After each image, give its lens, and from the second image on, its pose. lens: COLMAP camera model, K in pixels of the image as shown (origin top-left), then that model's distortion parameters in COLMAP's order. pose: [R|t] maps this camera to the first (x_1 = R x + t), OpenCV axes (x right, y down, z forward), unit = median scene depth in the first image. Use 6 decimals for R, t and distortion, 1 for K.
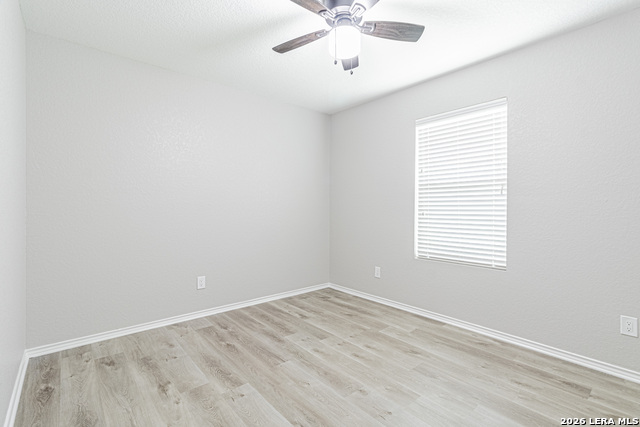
lens RADIAL K [[293.0, 0, 322.1], [0, 293.0, 210.2], [0, 0, 1]] dist [0.012513, 0.000129]
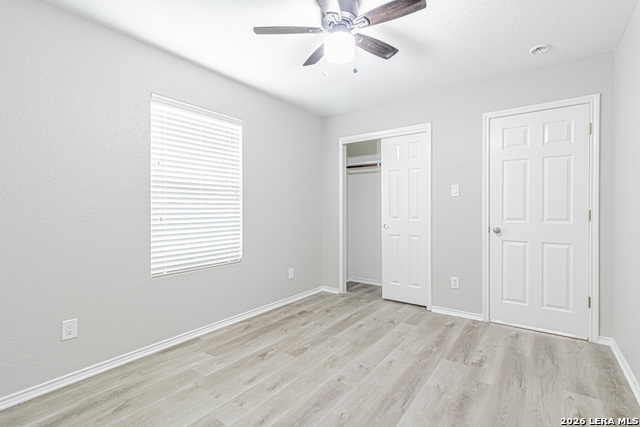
lens RADIAL K [[301.5, 0, 335.2], [0, 301.5, 211.9], [0, 0, 1]] dist [0.002601, 0.000458]
pose [[-0.244733, -0.006665, 0.969568, -0.676294], [0.012060, 0.999878, 0.009918, -0.009524], [-0.969516, 0.014121, -0.244622, 0.925610]]
